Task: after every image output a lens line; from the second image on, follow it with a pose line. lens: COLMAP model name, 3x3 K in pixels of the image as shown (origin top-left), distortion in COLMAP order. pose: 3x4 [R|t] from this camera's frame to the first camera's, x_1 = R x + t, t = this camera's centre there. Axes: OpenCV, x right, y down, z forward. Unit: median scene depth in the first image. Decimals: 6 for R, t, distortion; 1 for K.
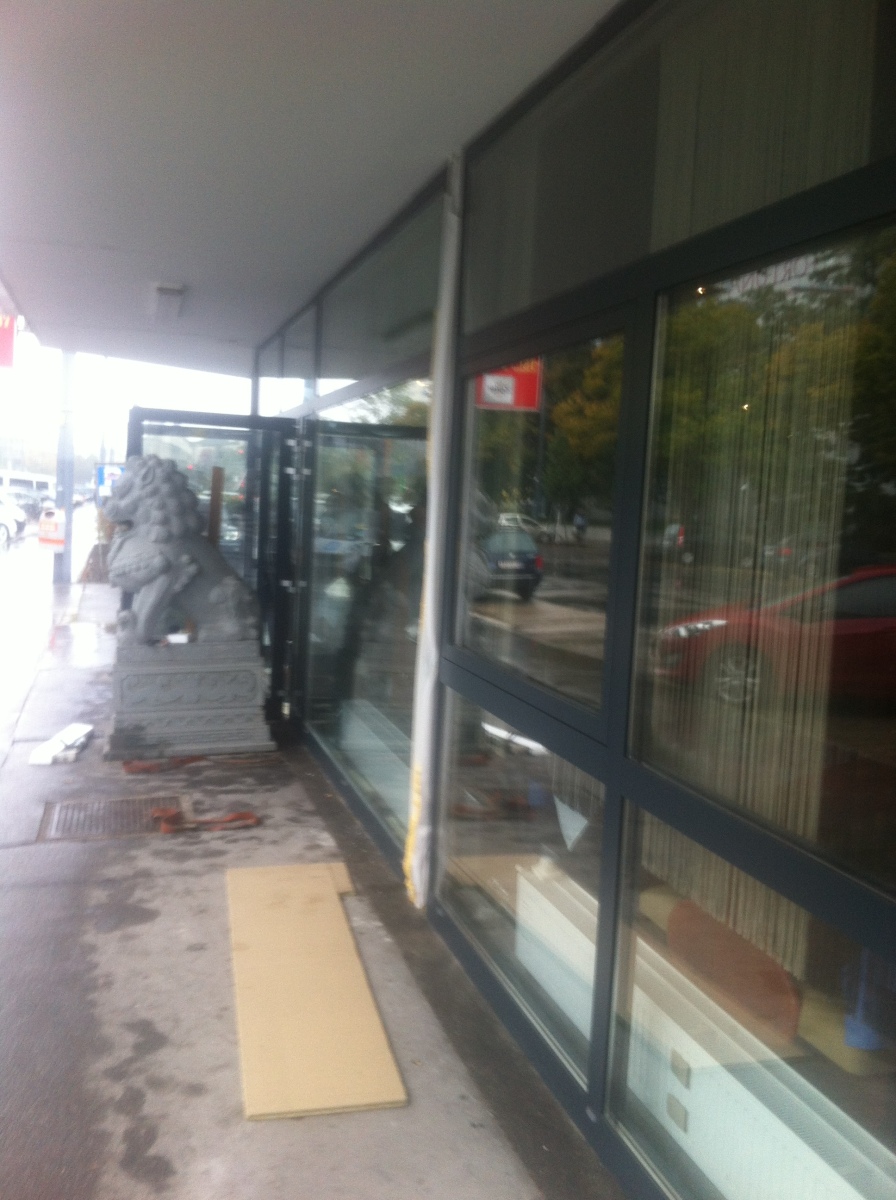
lens RADIAL K [[1165.4, 0, 442.2], [0, 1165.4, 600.0], [0, 0, 1]] dist [0.099492, -0.299175]
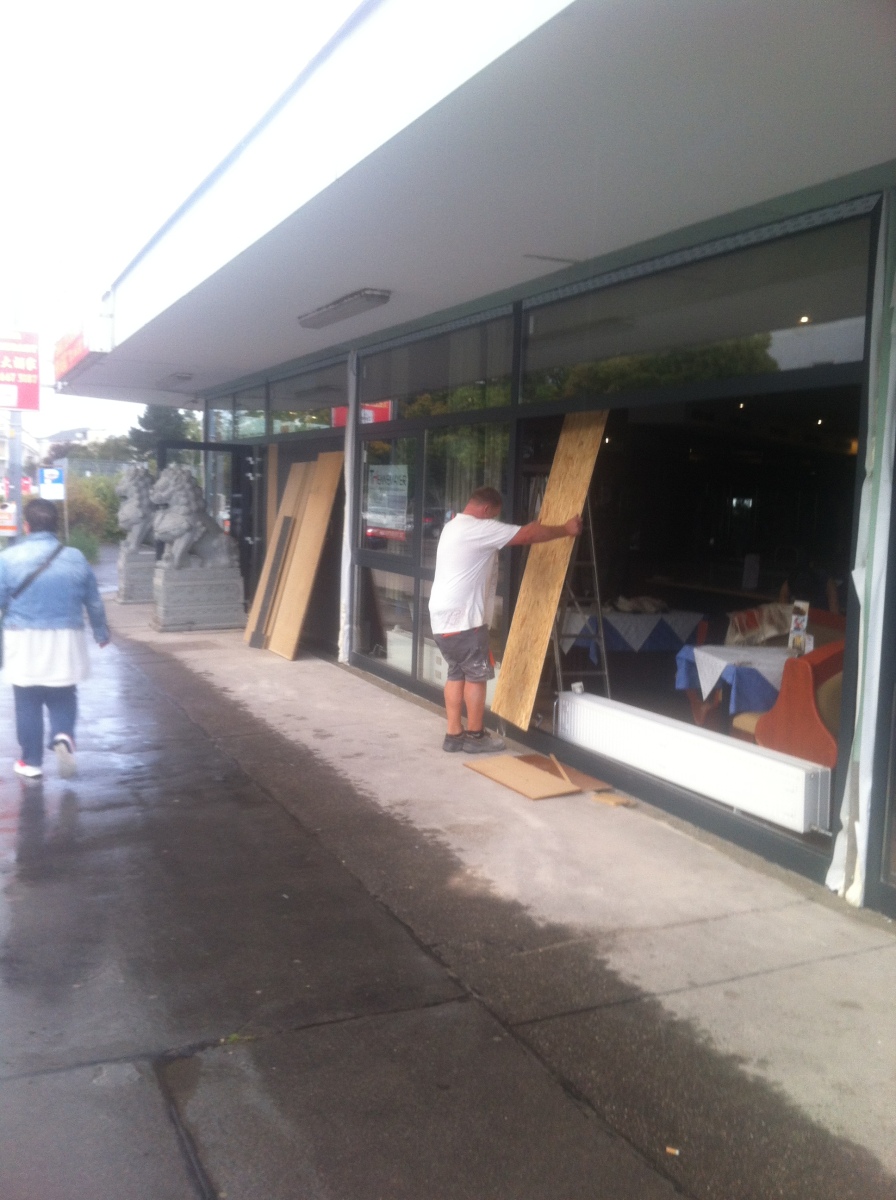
lens RADIAL K [[1165.4, 0, 442.2], [0, 1165.4, 600.0], [0, 0, 1]] dist [0.099492, -0.299175]
pose [[0.992049, -0.023721, 0.123594, -0.069874], [0.022840, 0.999703, 0.008541, 0.078289], [-0.123760, -0.005650, 0.992296, -0.885318]]
